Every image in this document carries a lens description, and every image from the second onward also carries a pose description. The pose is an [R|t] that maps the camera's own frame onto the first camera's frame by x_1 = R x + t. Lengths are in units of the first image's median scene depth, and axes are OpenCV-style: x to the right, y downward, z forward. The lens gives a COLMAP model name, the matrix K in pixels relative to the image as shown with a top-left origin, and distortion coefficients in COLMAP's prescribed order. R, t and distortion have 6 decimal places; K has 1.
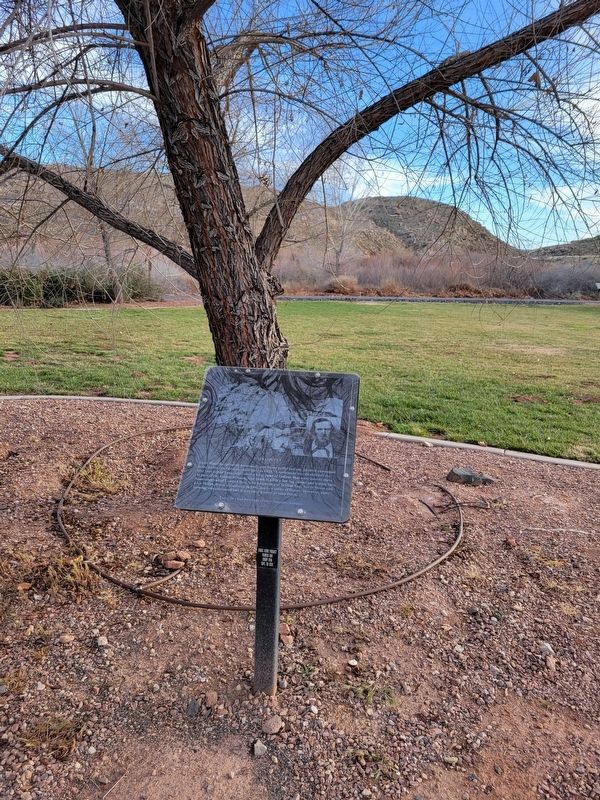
lens RADIAL K [[612.6, 0, 300.3], [0, 612.6, 399.9], [0, 0, 1]] dist [0.029181, -0.004596]
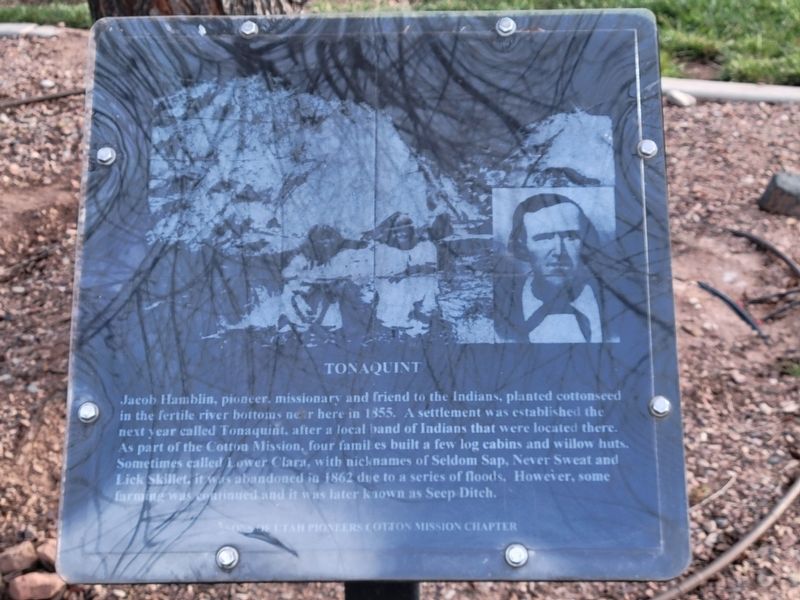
lens RADIAL K [[1501.8, 0, 399.8], [0, 1501.8, 300.2], [0, 0, 1]] dist [0.063179, 0.000000]
pose [[0.991839, -0.098331, 0.081163, -0.089579], [0.076107, 0.967317, 0.241878, -0.093143], [-0.102294, -0.233727, 0.966906, 0.335766]]
